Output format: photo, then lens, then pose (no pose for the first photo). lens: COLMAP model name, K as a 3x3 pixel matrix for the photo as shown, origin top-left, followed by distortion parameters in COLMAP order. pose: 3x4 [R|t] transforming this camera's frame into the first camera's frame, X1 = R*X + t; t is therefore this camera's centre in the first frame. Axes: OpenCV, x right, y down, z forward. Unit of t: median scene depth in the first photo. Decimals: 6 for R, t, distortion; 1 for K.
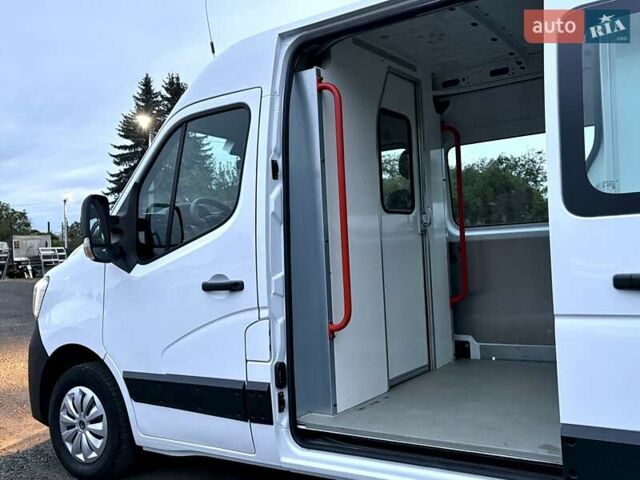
lens RADIAL K [[619.2, 0, 348.6], [0, 619.2, 239.6], [0, 0, 1]] dist [0.100056, -0.305472]
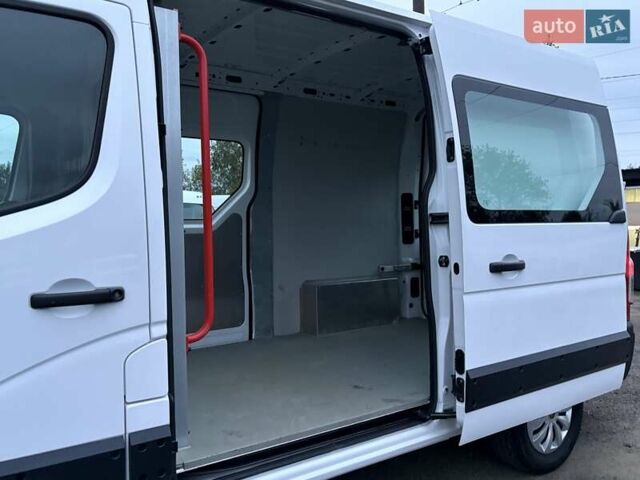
lens RADIAL K [[540.3, 0, 320.0], [0, 540.3, 240.0], [0, 0, 1]] dist [0.017945, -0.003915]
pose [[0.390195, 0.023163, 0.920441, -0.627919], [-0.025149, 0.999579, -0.014494, 0.019496], [-0.920389, -0.017493, 0.390613, 0.579083]]
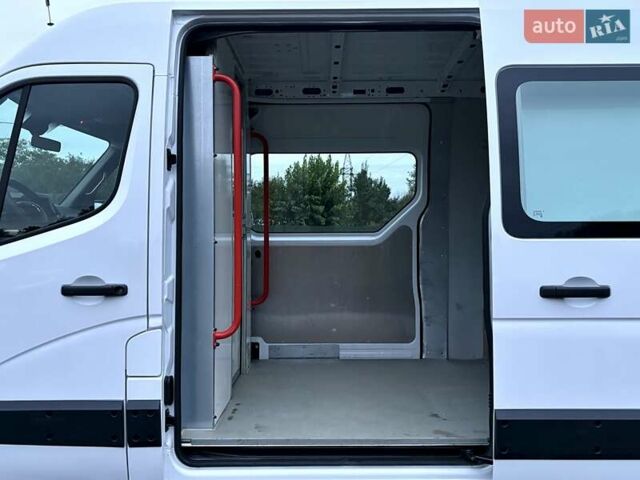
lens RADIAL K [[600.7, 0, 336.0], [0, 600.7, 239.4], [0, 0, 1]] dist [0.011049, 0.006742]
pose [[0.835404, 0.052838, 0.547090, -0.388274], [-0.052370, 0.998492, -0.016465, 0.002866], [-0.547135, -0.014896, 0.836912, 0.144672]]
